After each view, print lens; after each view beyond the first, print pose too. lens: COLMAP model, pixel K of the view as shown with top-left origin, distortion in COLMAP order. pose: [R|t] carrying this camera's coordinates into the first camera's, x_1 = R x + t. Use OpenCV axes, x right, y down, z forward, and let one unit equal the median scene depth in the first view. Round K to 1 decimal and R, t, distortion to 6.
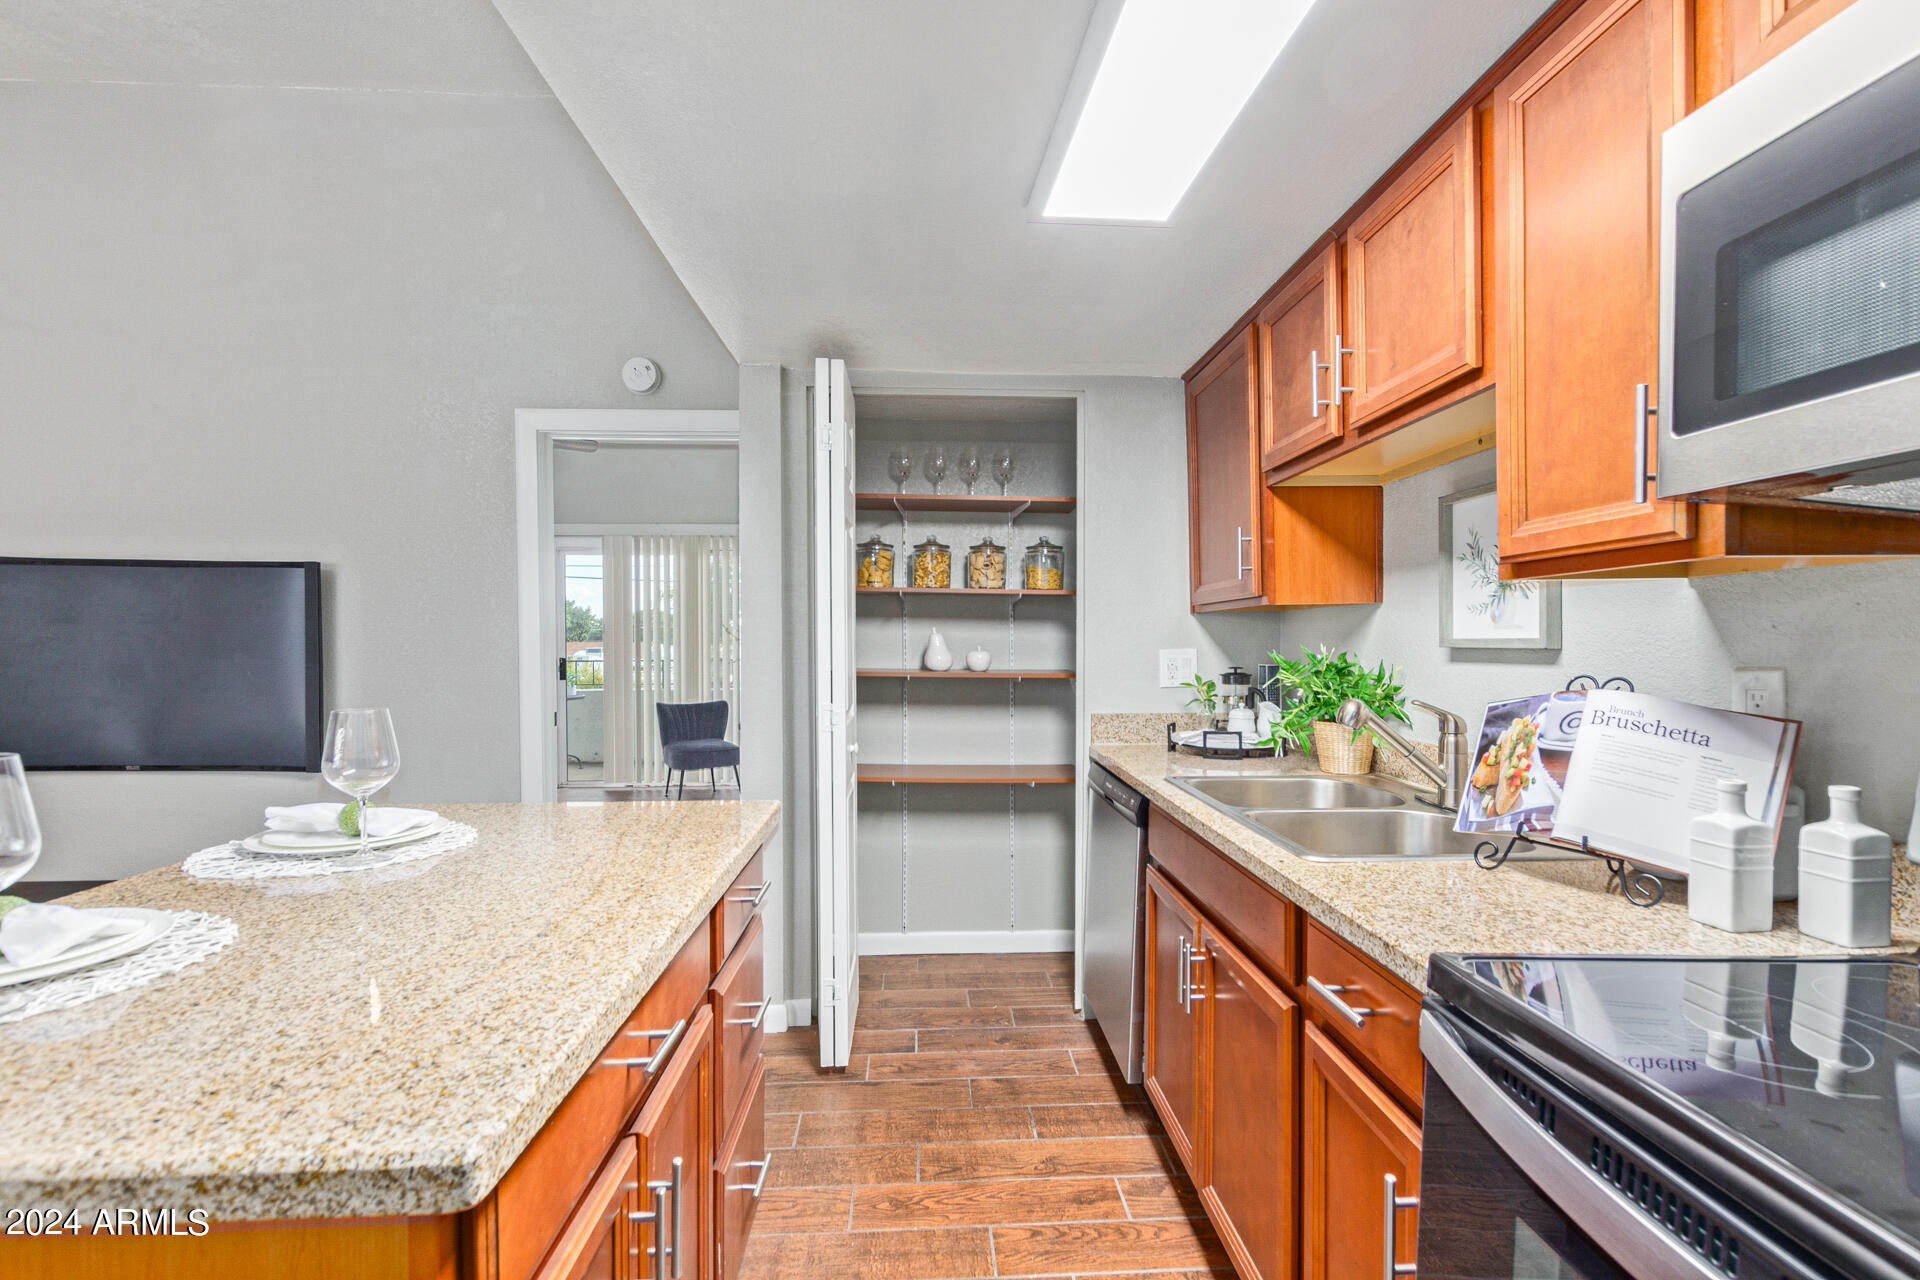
lens RADIAL K [[885.6, 0, 976.6], [0, 885.6, 646.8], [0, 0, 1]] dist [0.008469, -0.003114]
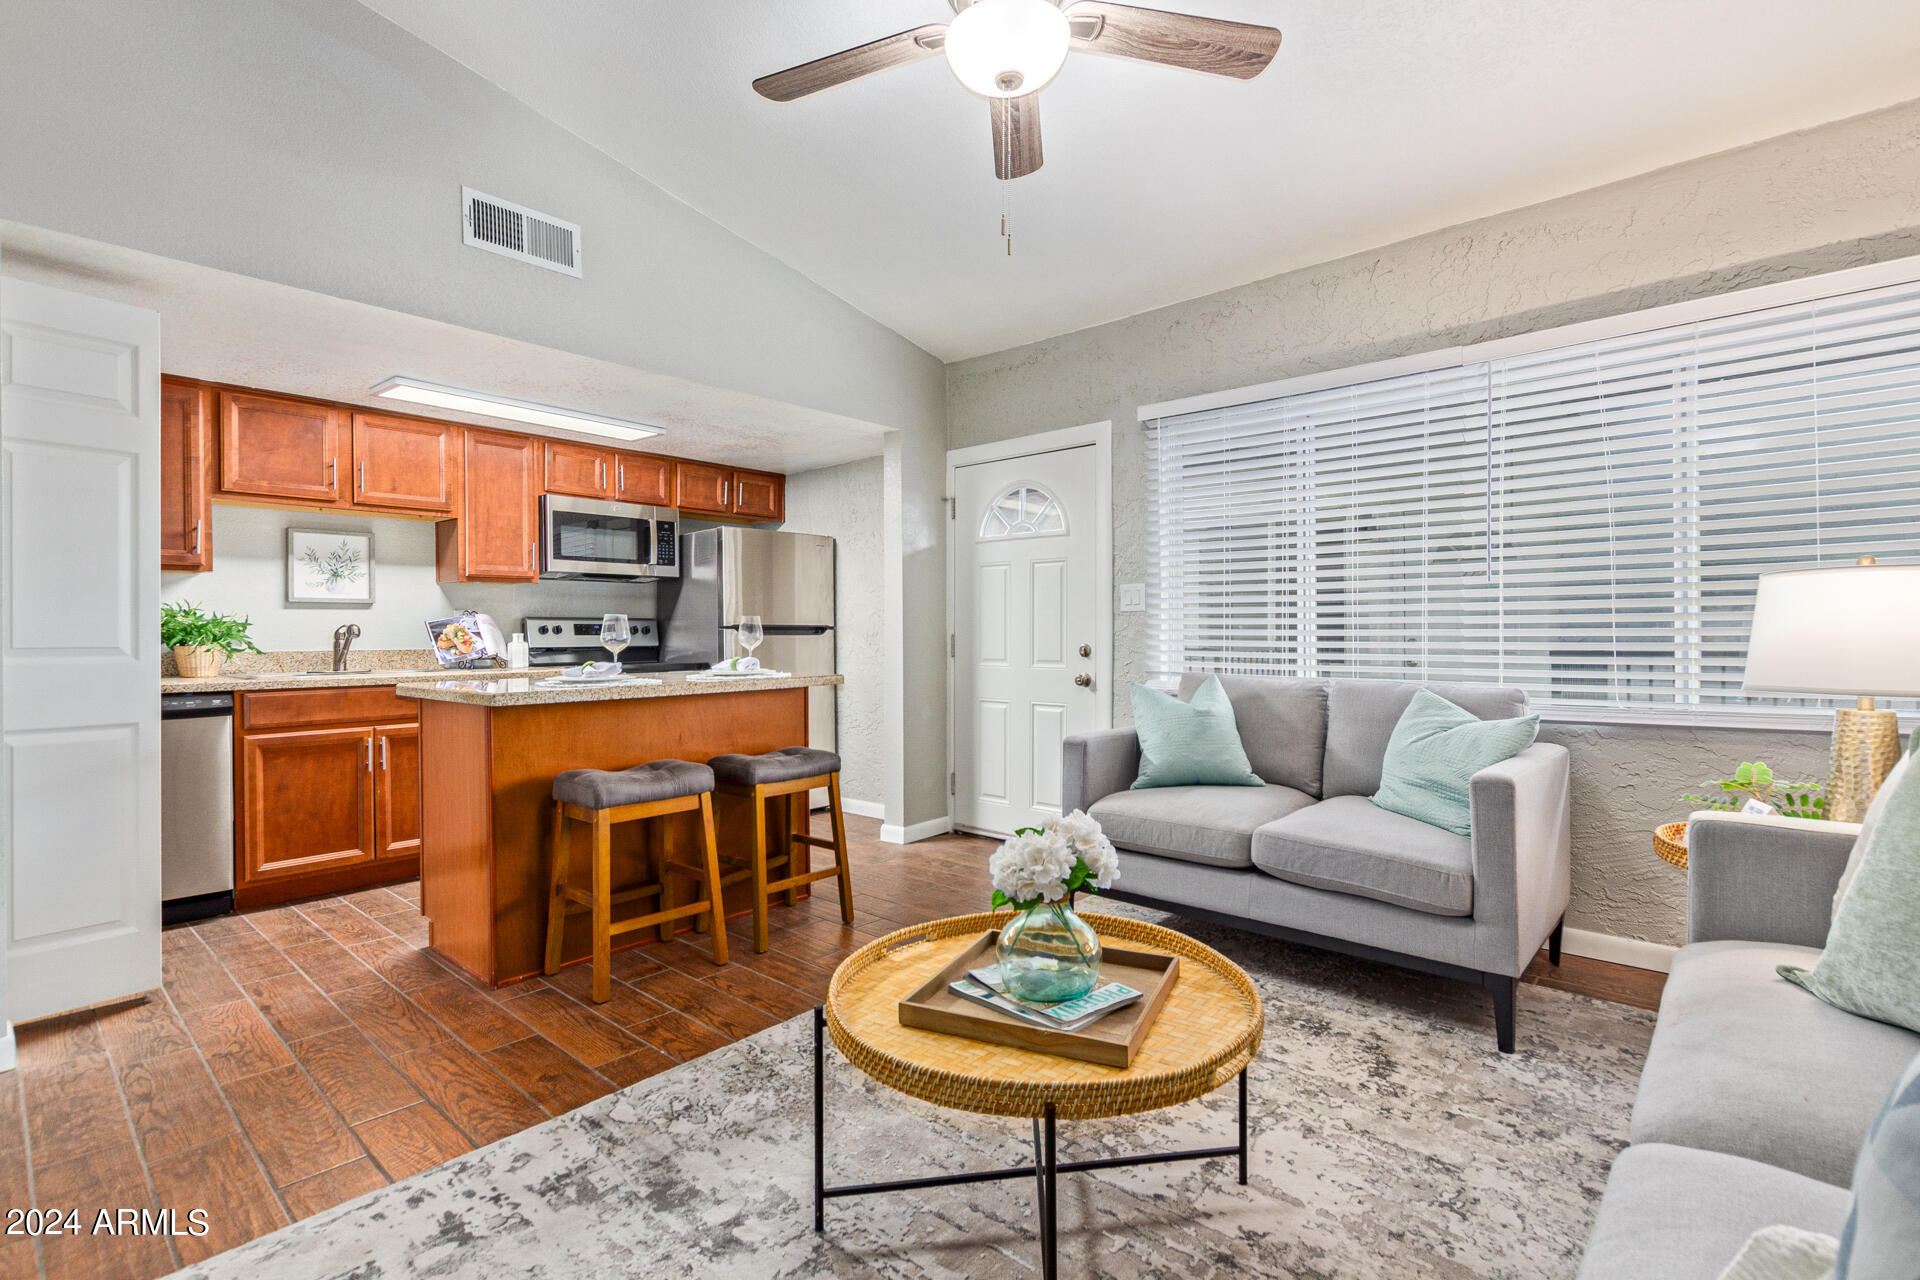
lens RADIAL K [[881.2, 0, 972.7], [0, 881.2, 638.5], [0, 0, 1]] dist [0.004423, -0.000851]
pose [[-0.711338, -0.001139, 0.702849, -2.120843], [0.012031, 0.999832, 0.013796, 0.079980], [-0.702747, 0.018270, -0.711205, 1.415642]]
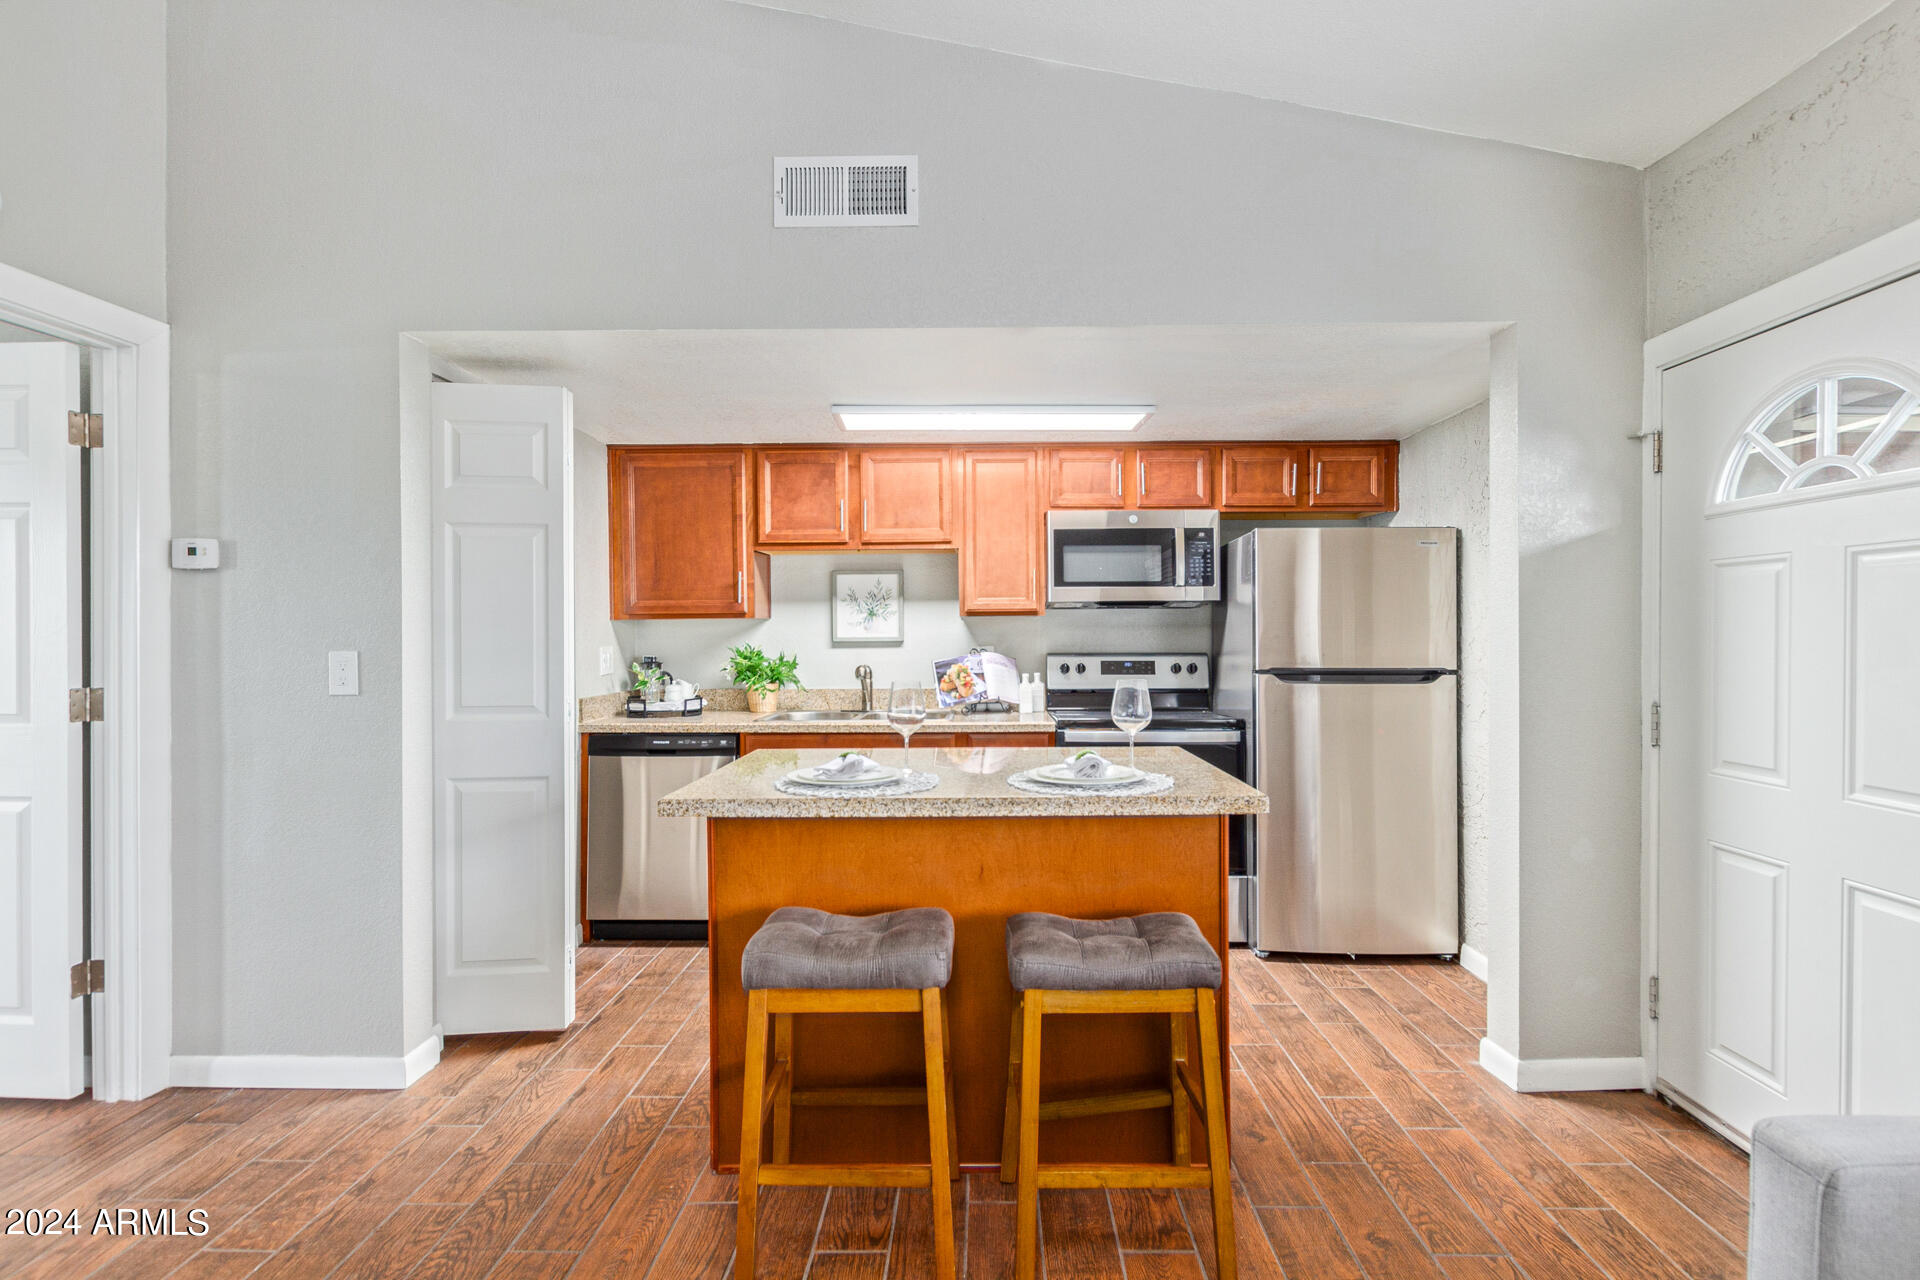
lens RADIAL K [[881.2, 0, 972.7], [0, 881.2, 638.5], [0, 0, 1]] dist [0.004423, -0.000851]
pose [[0.069304, -0.003528, 0.997589, -1.644910], [0.014264, 0.999895, 0.002545, -0.007770], [-0.997494, 0.014054, 0.069347, 0.549897]]
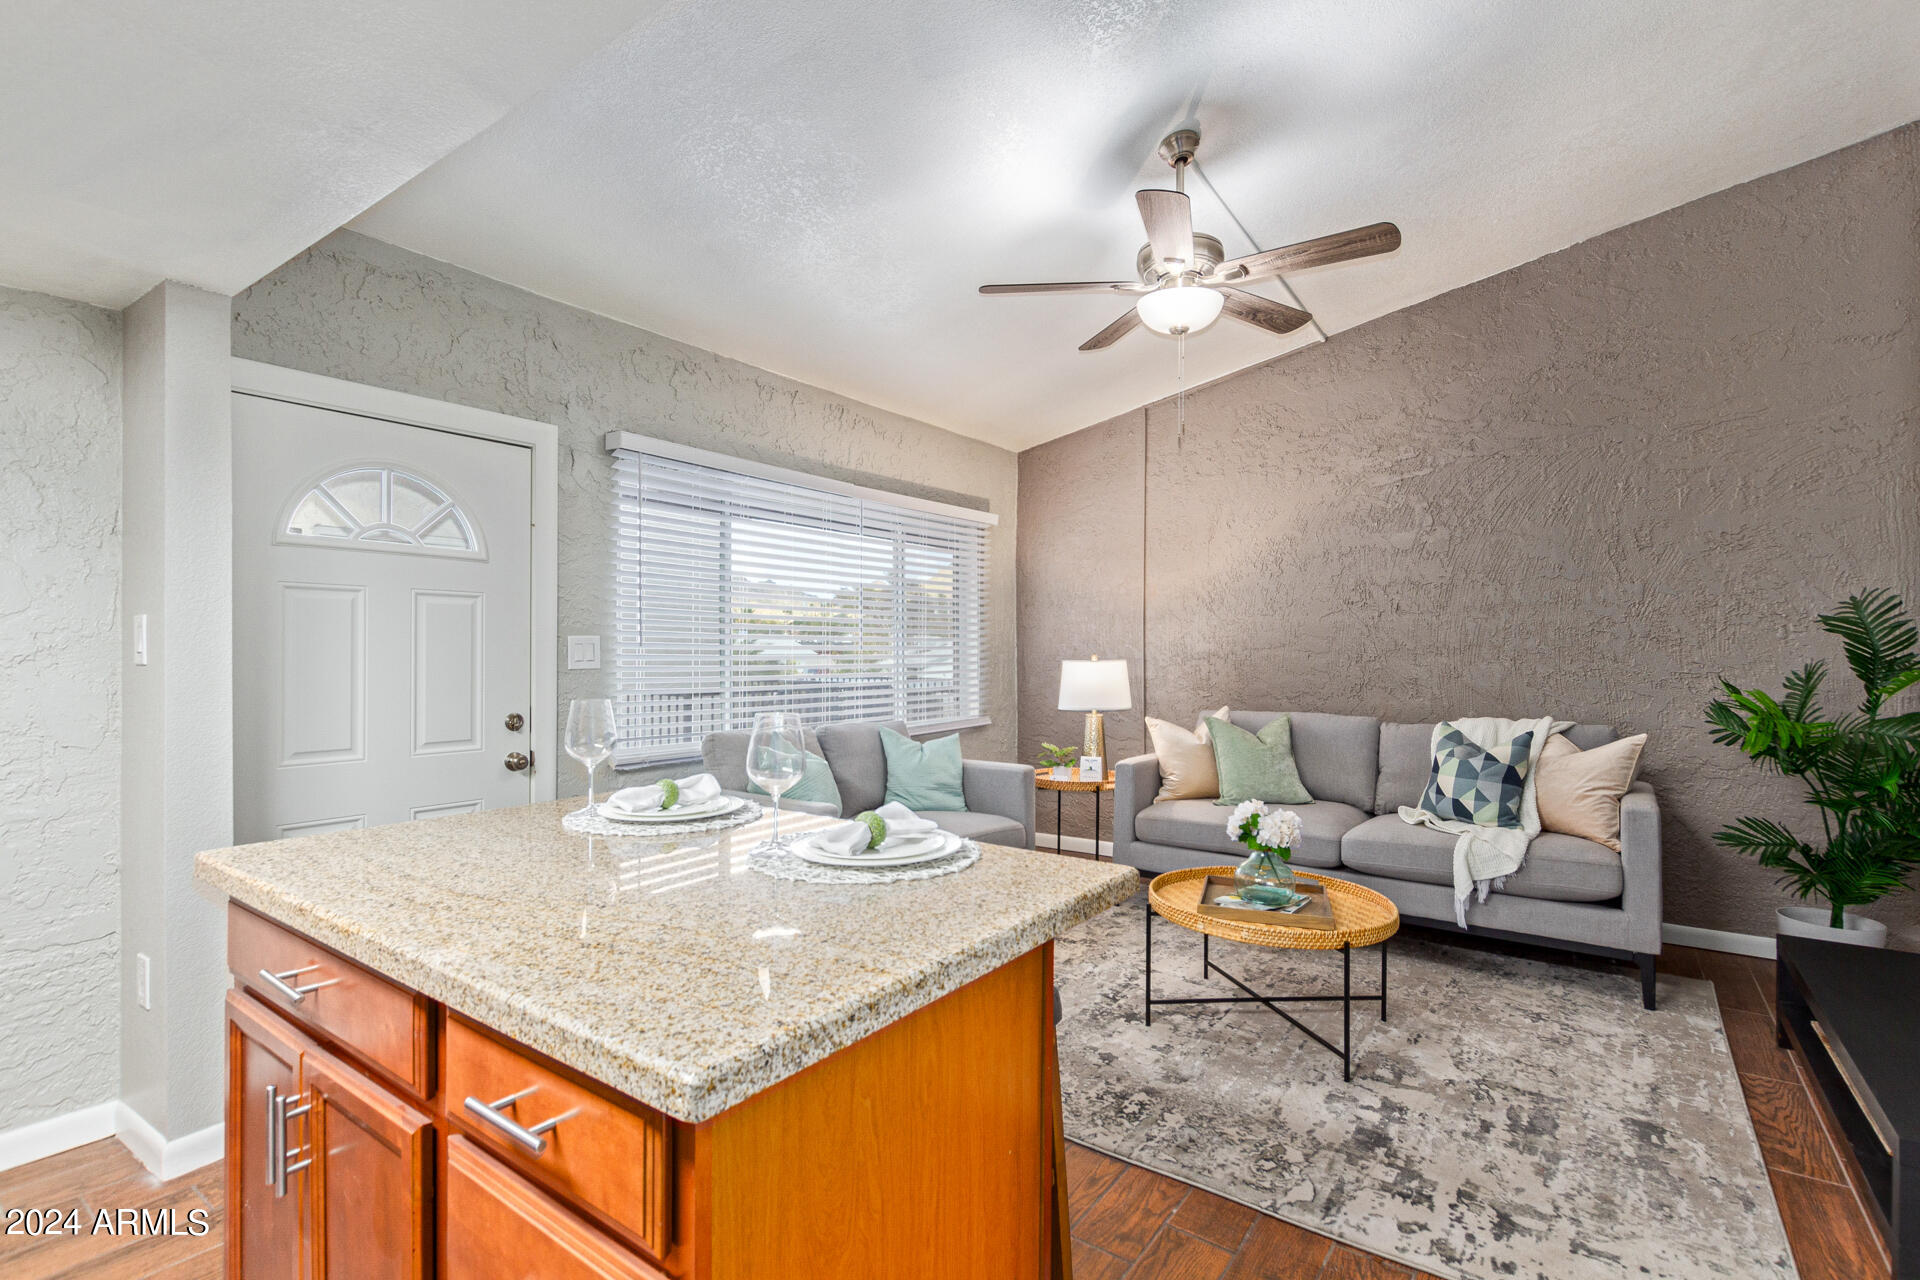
lens RADIAL K [[885.6, 0, 976.6], [0, 885.6, 646.8], [0, 0, 1]] dist [0.008469, -0.003114]
pose [[-0.627059, -0.003141, -0.778965, -0.008879], [-0.011182, 0.999925, 0.004969, -0.013595], [0.778891, 0.011826, -0.627047, 1.335254]]
